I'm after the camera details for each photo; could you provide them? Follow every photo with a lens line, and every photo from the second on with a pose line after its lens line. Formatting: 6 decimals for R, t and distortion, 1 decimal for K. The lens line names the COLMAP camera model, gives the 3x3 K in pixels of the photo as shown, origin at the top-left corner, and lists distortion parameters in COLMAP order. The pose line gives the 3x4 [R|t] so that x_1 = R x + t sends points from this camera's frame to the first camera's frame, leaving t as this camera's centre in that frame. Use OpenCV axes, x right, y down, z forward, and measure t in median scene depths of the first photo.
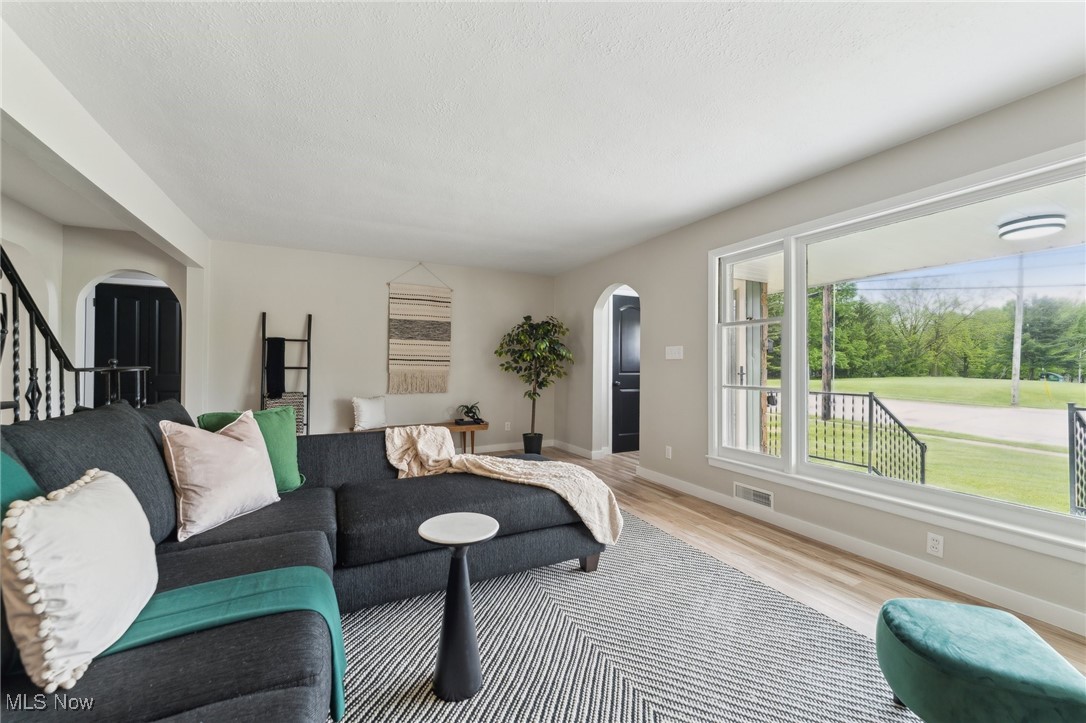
lens RADIAL K [[437.7, 0, 540.2], [0, 437.7, 362.0], [0, 0, 1]] dist [0.000193, 0.000809]
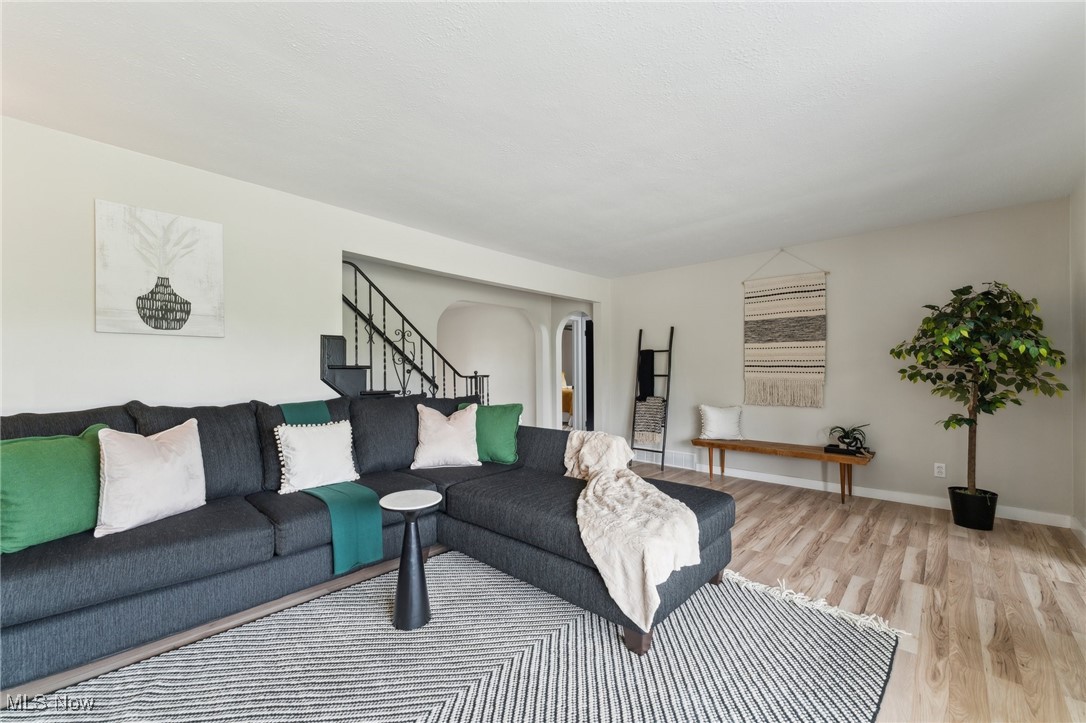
lens RADIAL K [[437.7, 0, 539.4], [0, 437.7, 373.1], [0, 0, 1]] dist [0.000193, 0.000809]
pose [[0.347151, -0.005515, -0.937793, 0.342652], [0.010381, 0.999944, -0.002038, 0.005708], [0.937752, -0.009028, 0.347189, 0.277135]]
